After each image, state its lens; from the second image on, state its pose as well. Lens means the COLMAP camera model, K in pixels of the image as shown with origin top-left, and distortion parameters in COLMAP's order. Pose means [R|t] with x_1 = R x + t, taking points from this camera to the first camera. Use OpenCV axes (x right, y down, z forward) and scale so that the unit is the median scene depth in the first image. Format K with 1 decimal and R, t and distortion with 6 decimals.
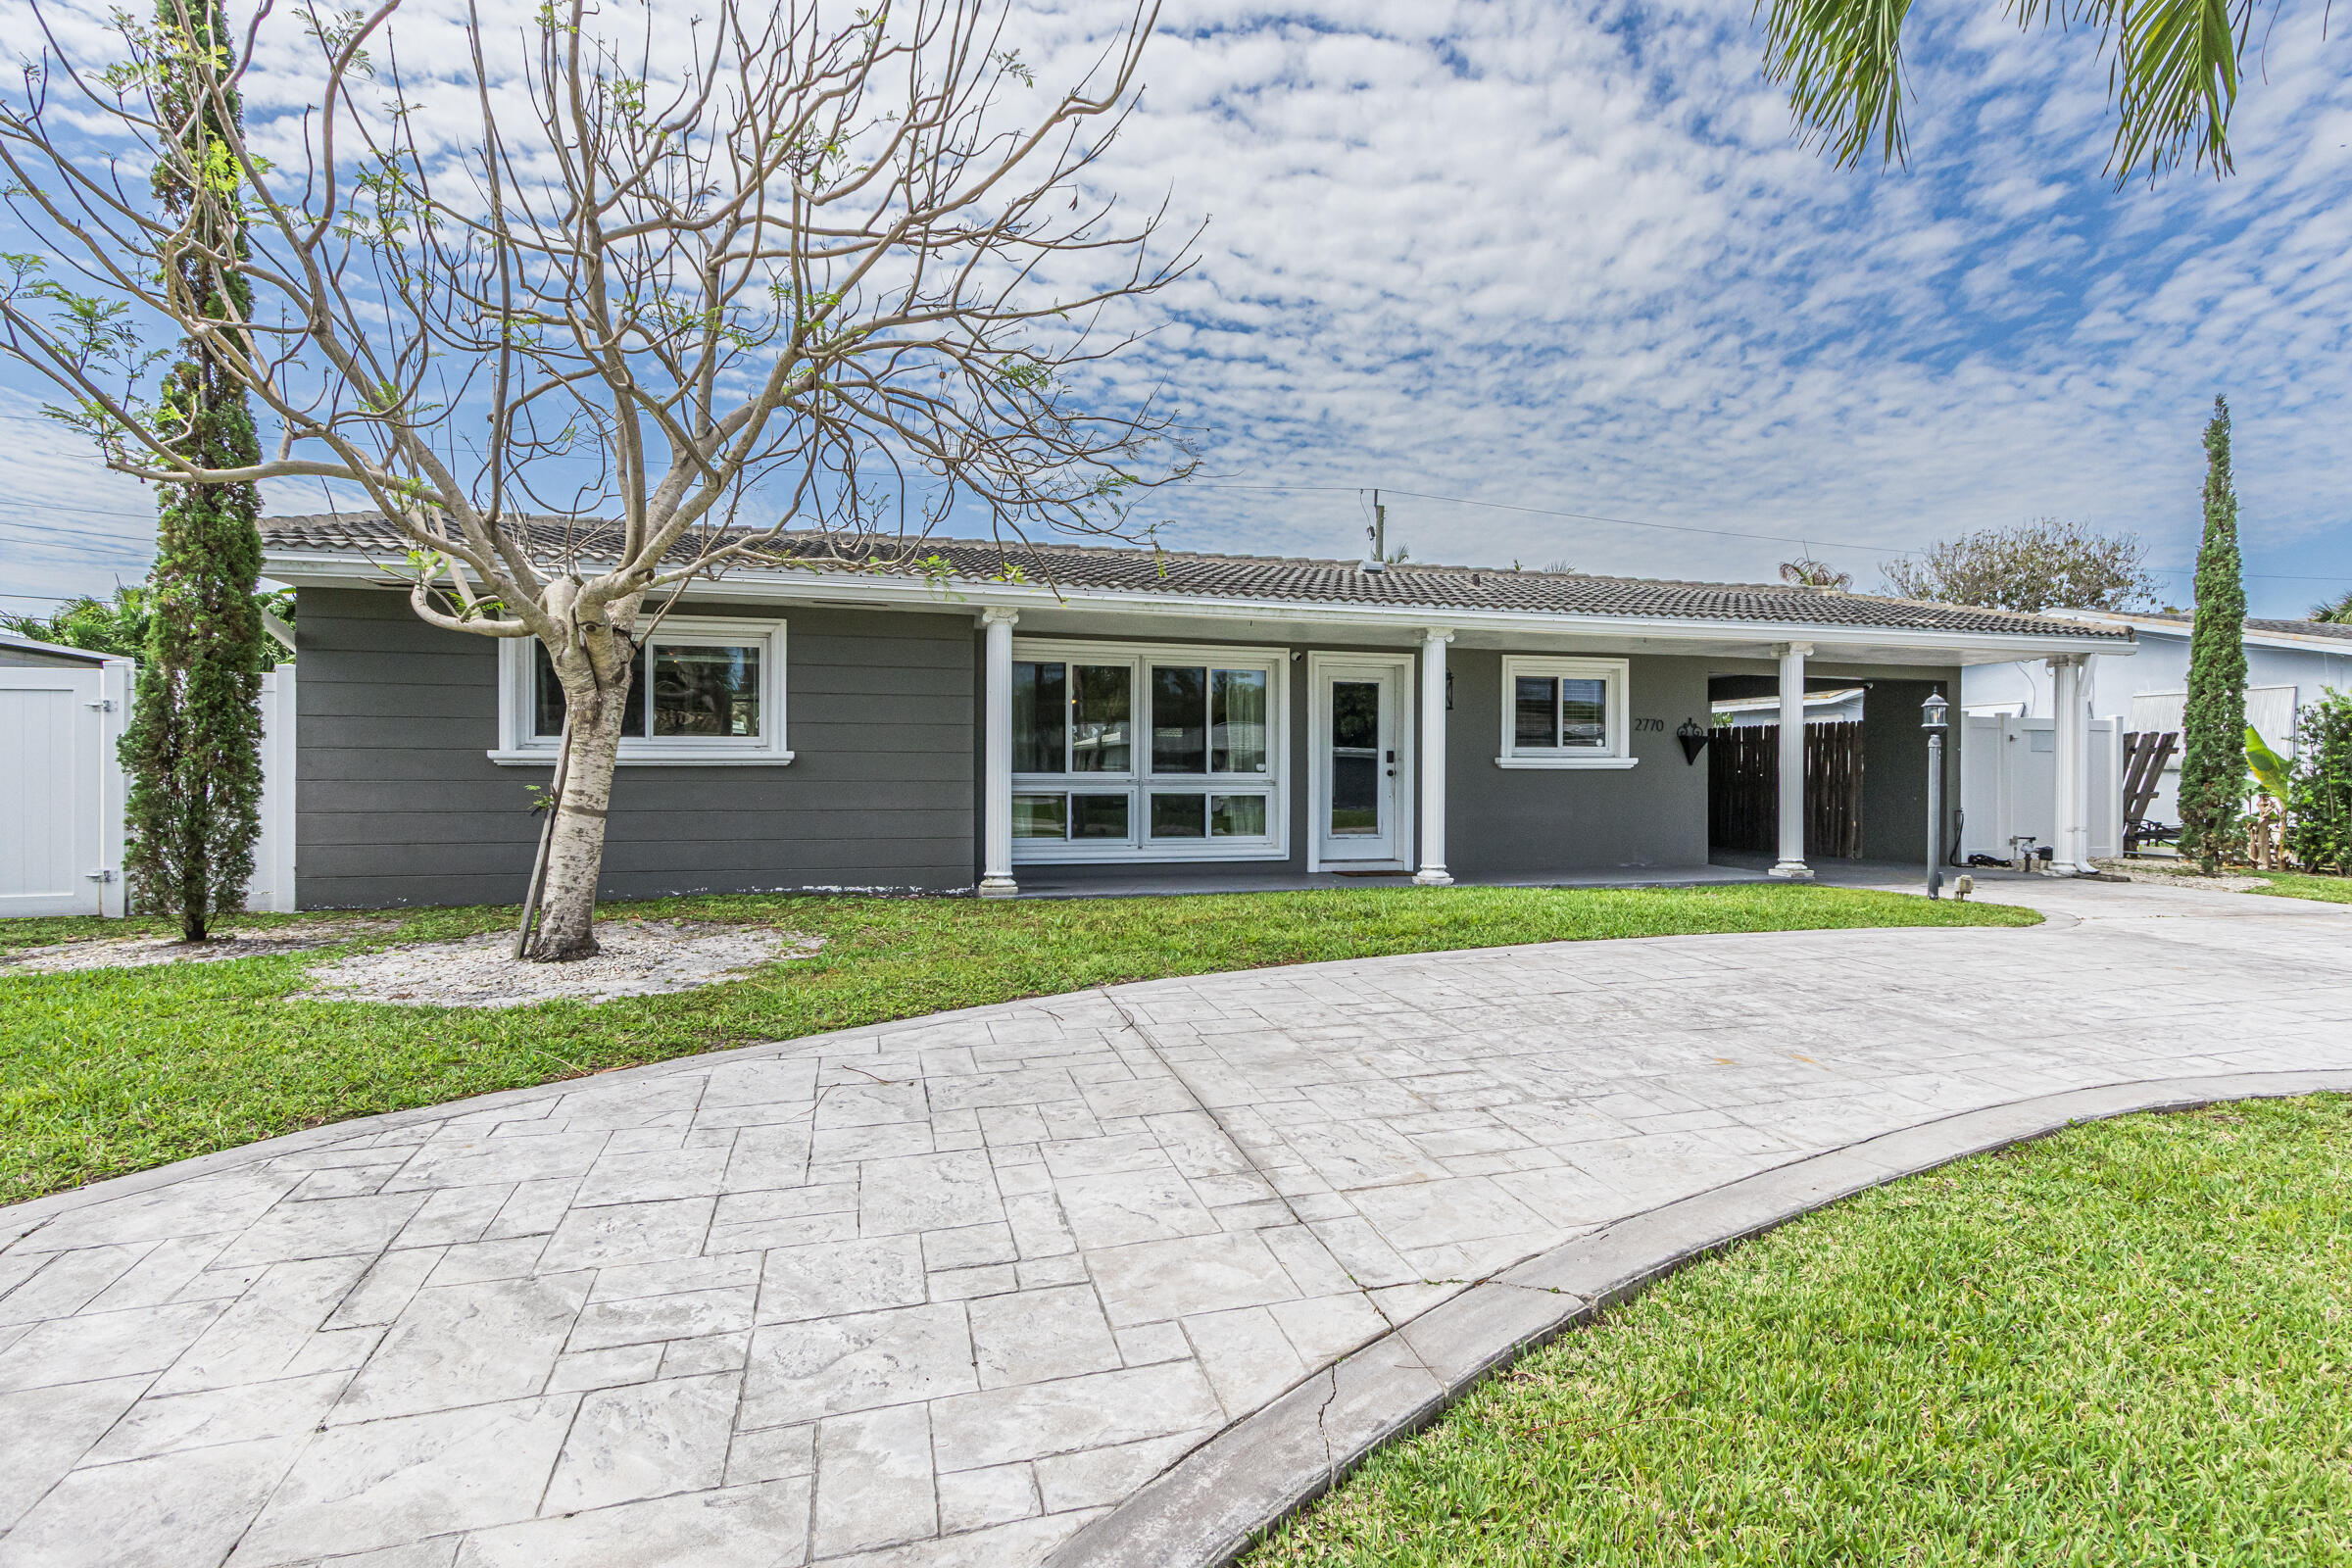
lens RADIAL K [[1153.3, 0, 1185.3], [0, 1153.3, 775.1], [0, 0, 1]] dist [0.008997, -0.001003]
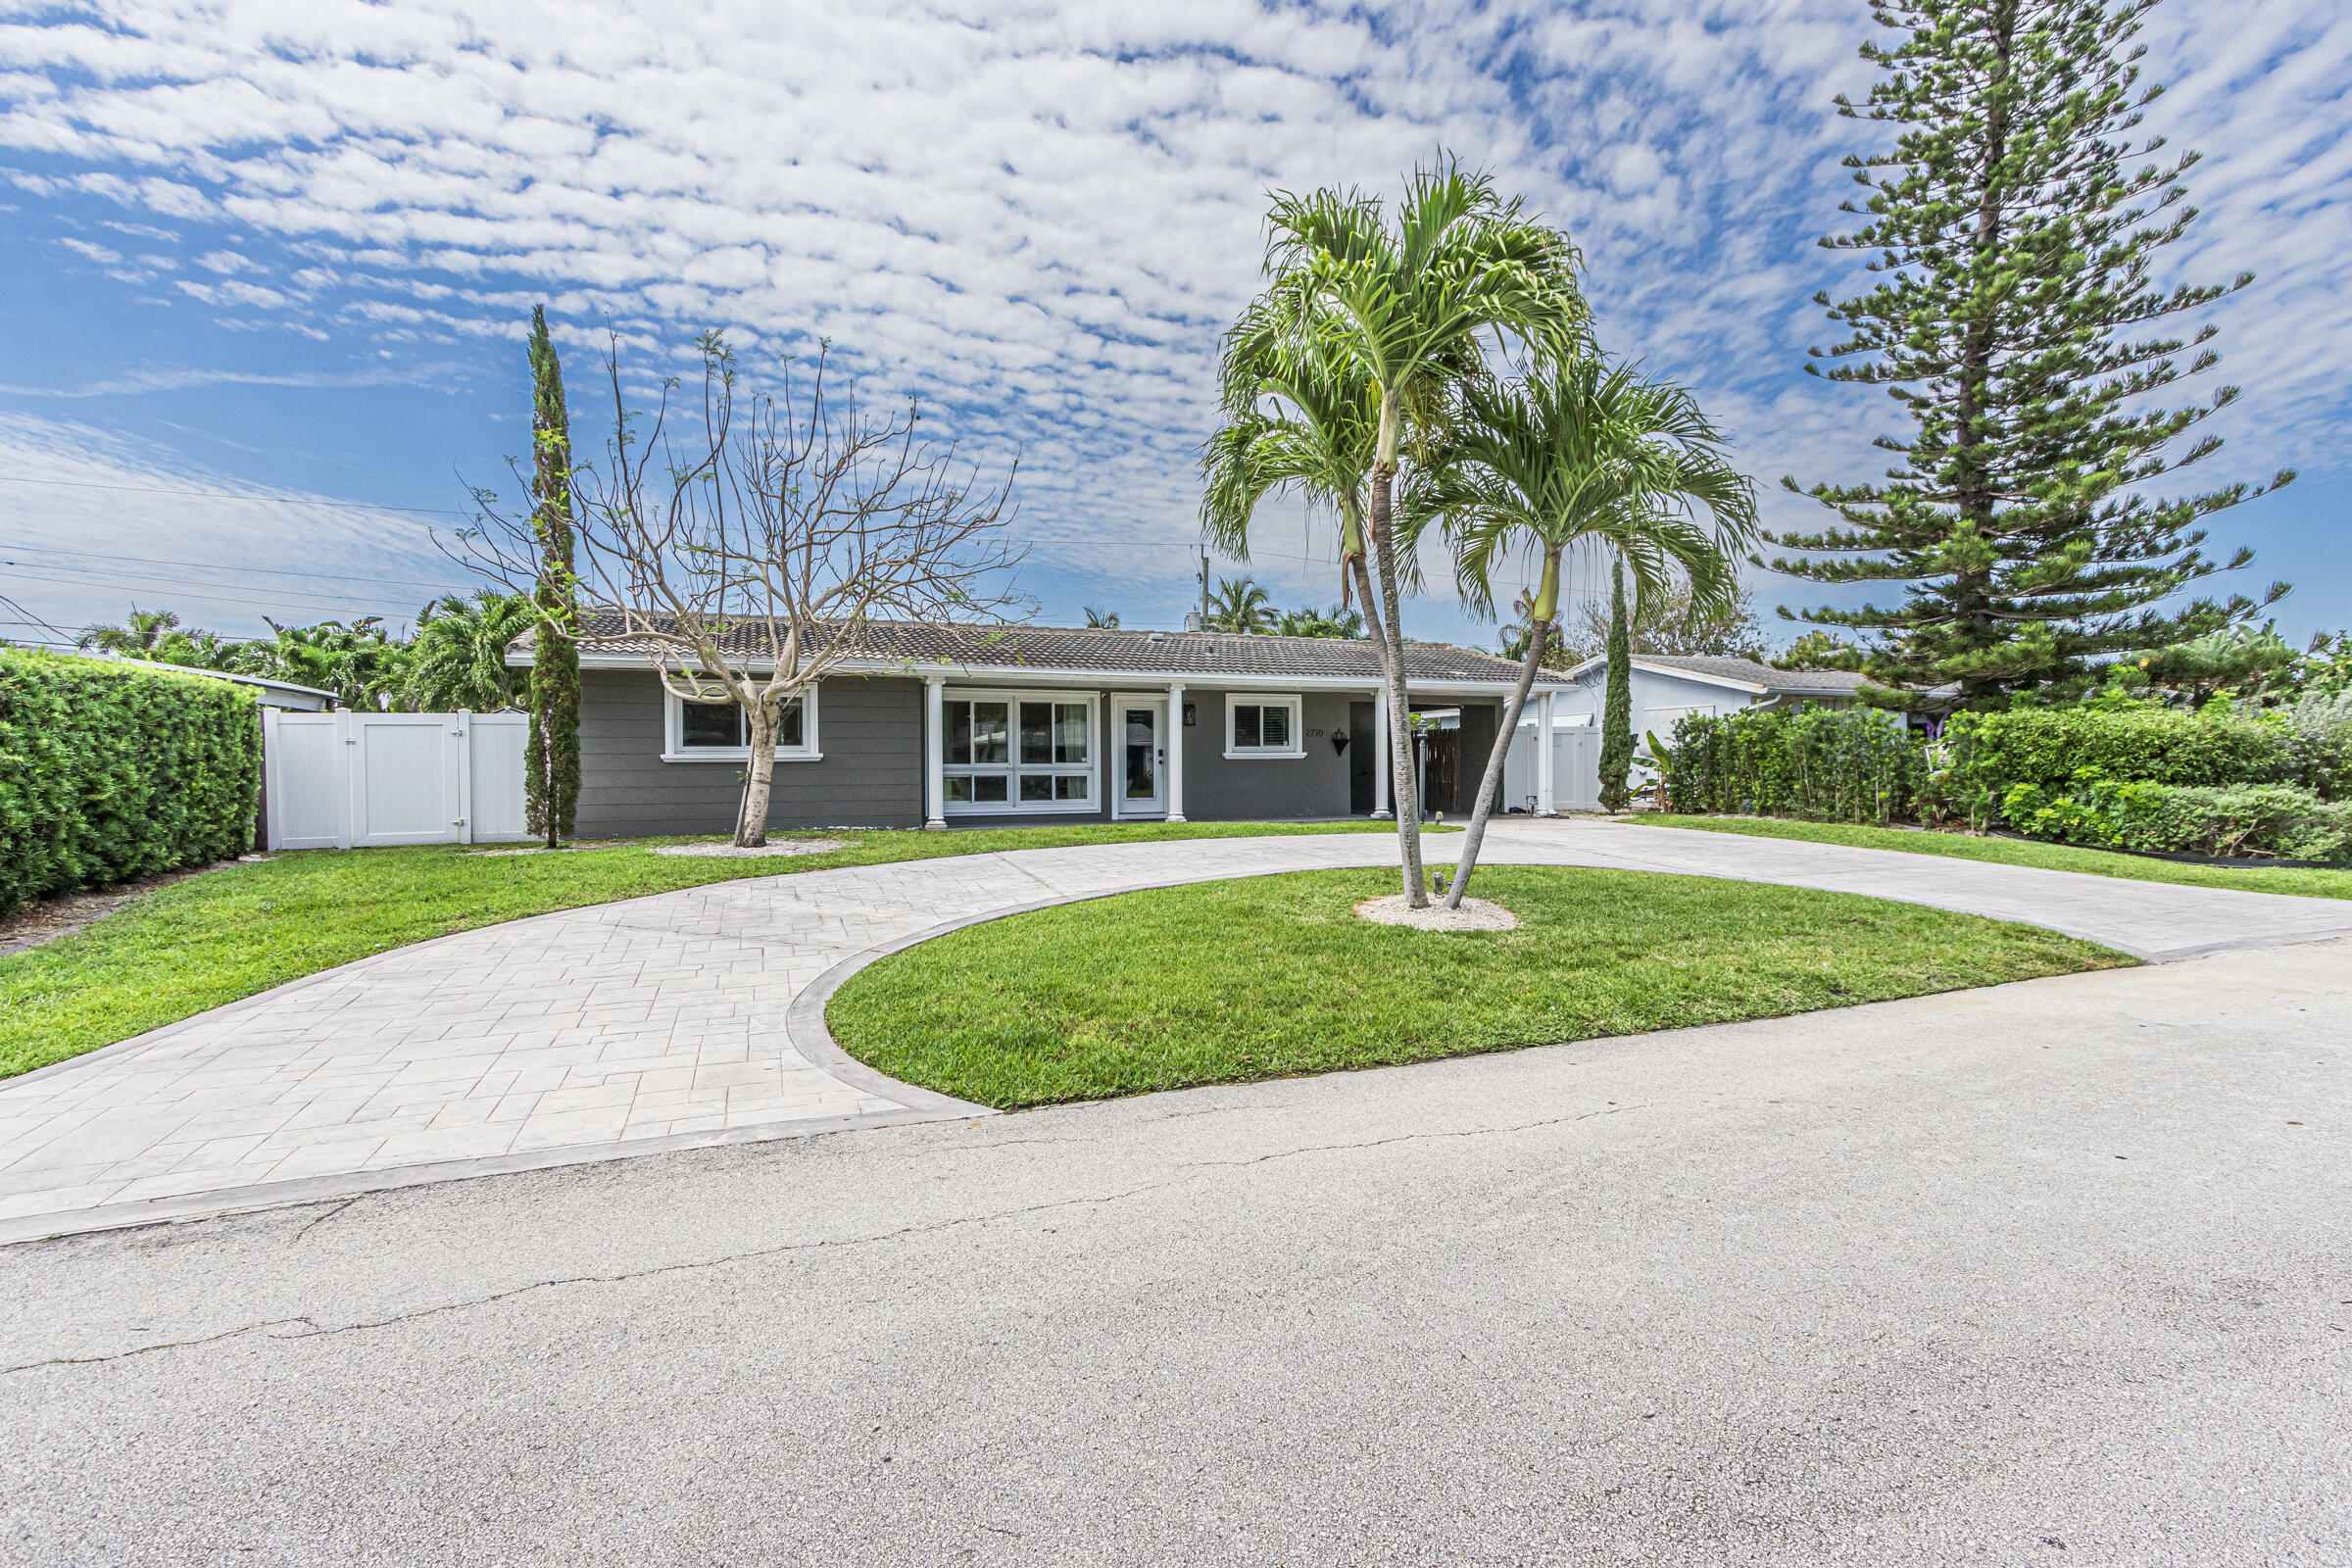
lens RADIAL K [[1078.0, 0, 1176.9], [0, 1078.0, 782.9], [0, 0, 1]] dist [0.009880, -0.003284]
pose [[0.995165, -0.011301, 0.097567, 0.046277], [0.009776, 0.999823, 0.016092, 0.003461], [-0.097731, -0.015061, 0.995099, -0.638529]]
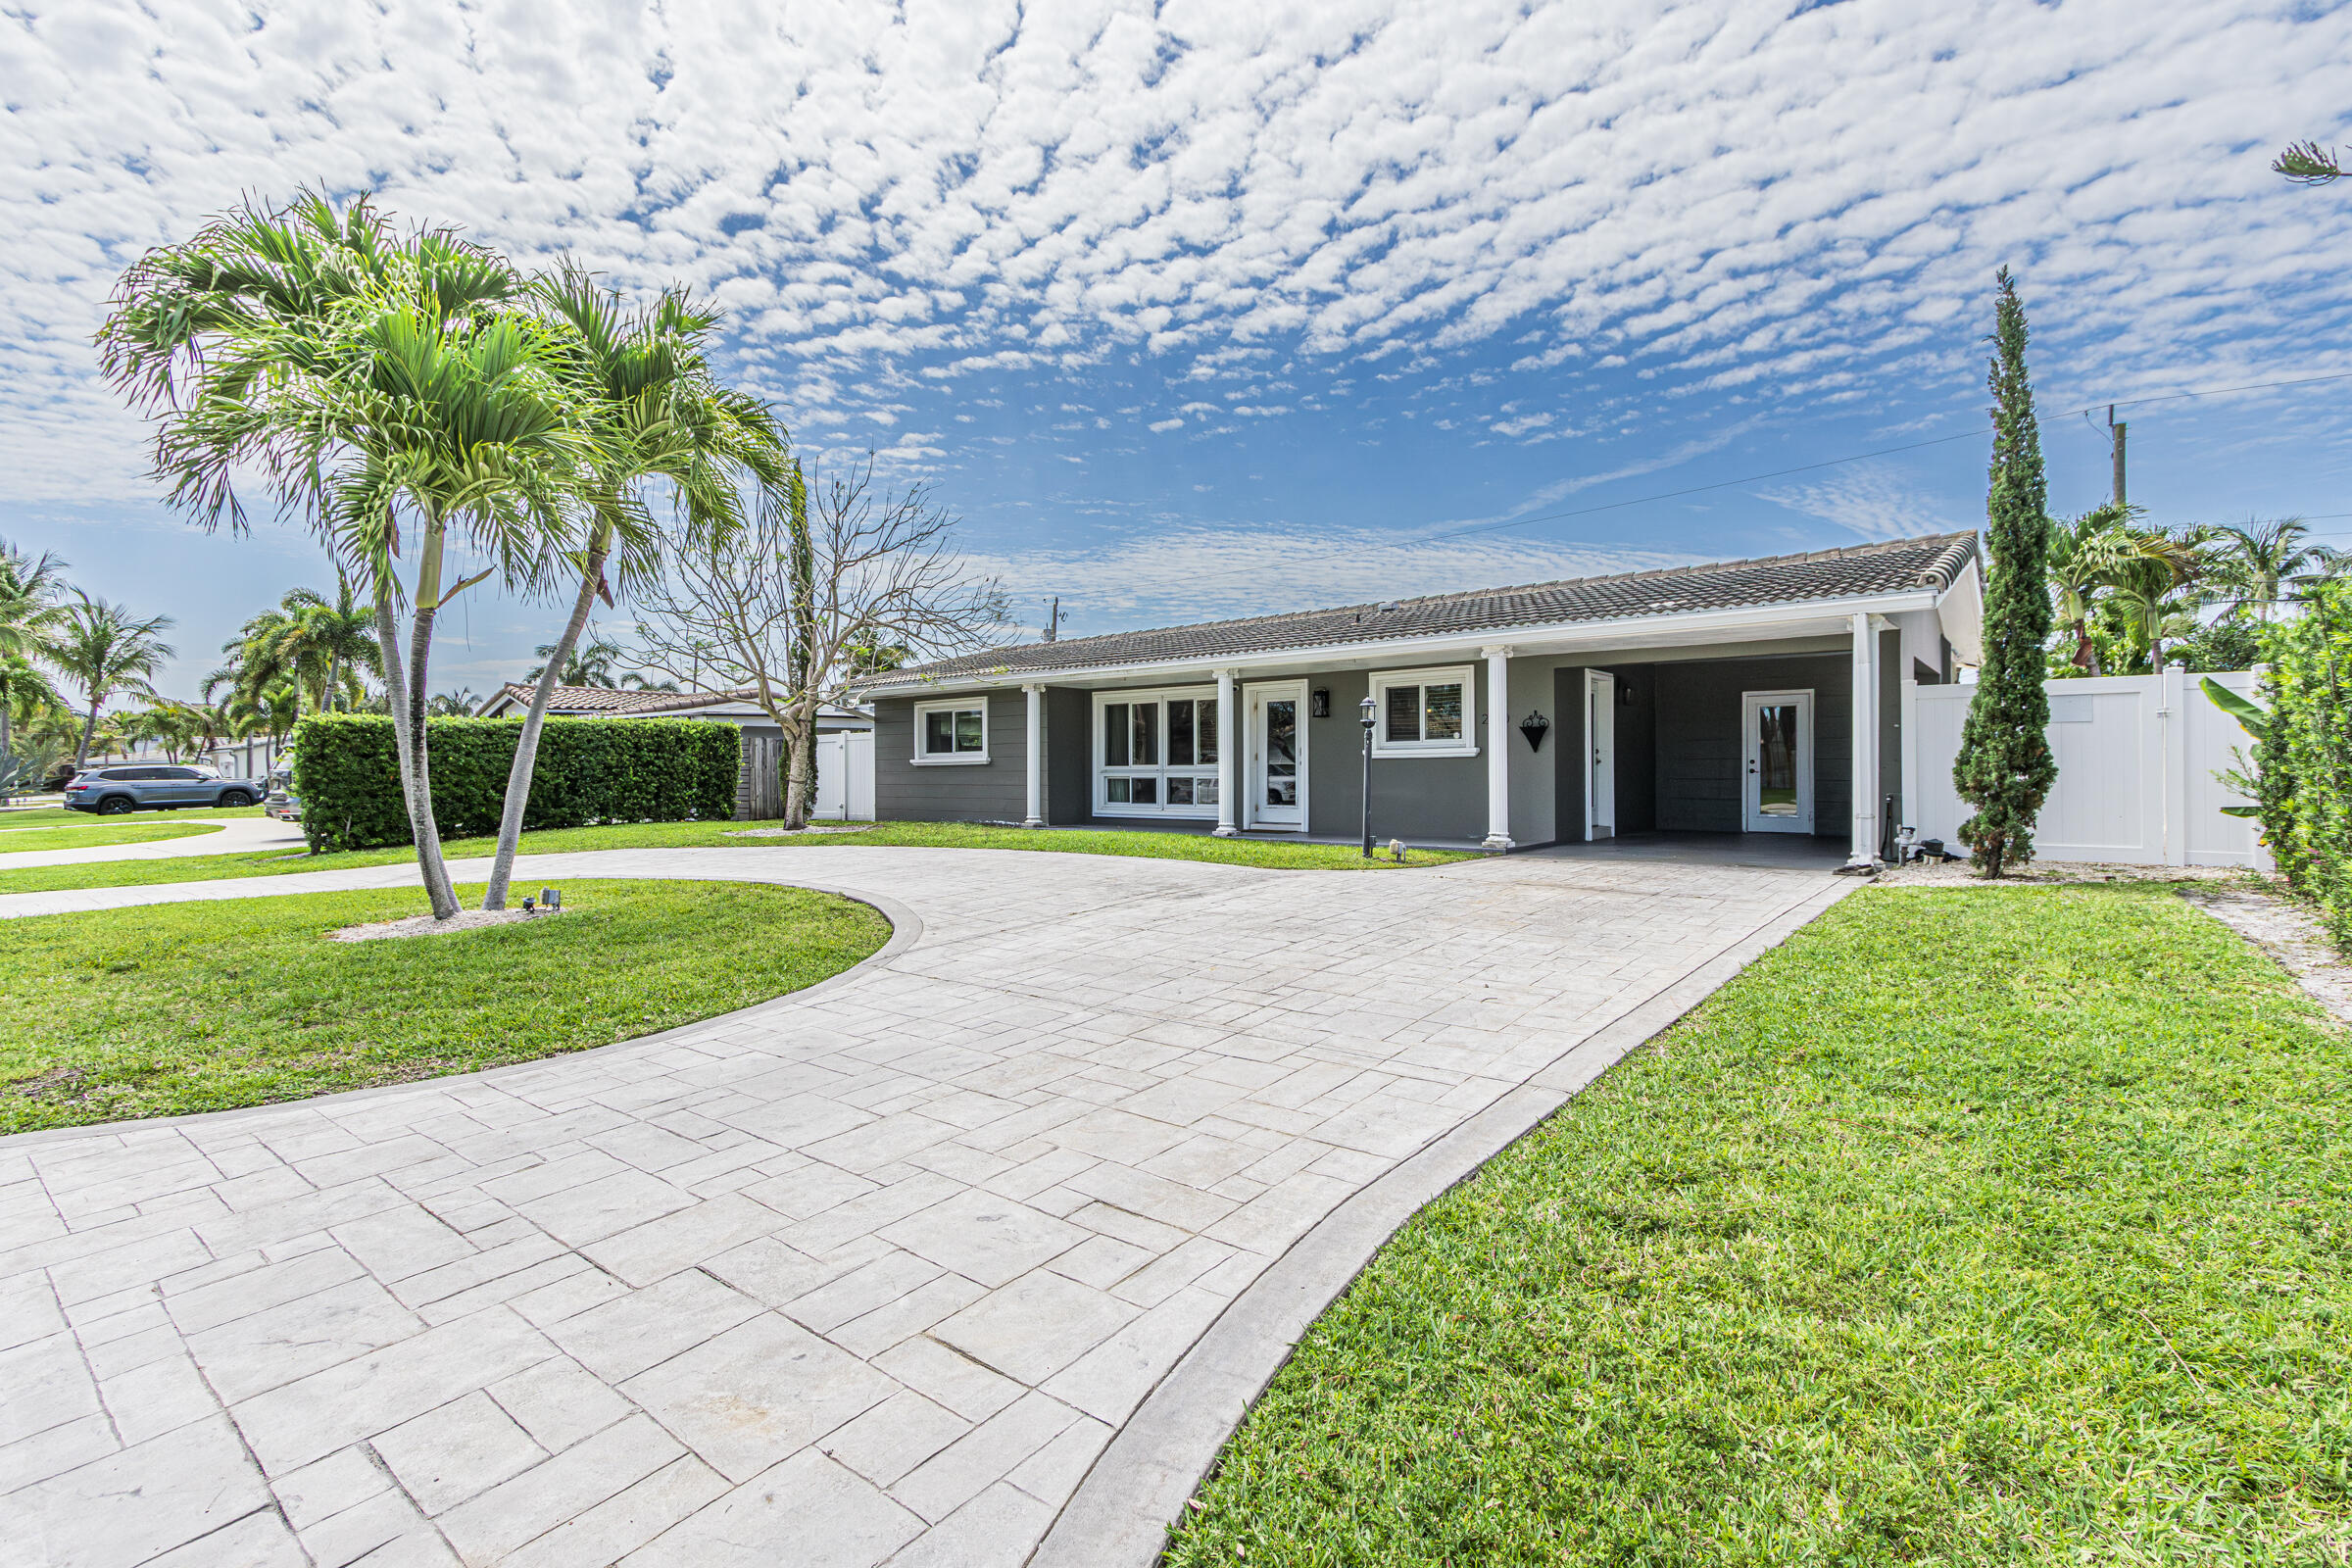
lens RADIAL K [[1078.0, 0, 1170.3], [0, 1078.0, 779.7], [0, 0, 1]] dist [0.009880, -0.003284]
pose [[0.555339, -0.002233, -0.831621, 1.247861], [0.005894, 0.999982, 0.001250, 0.016825], [0.831603, -0.005596, 0.555342, 0.135489]]
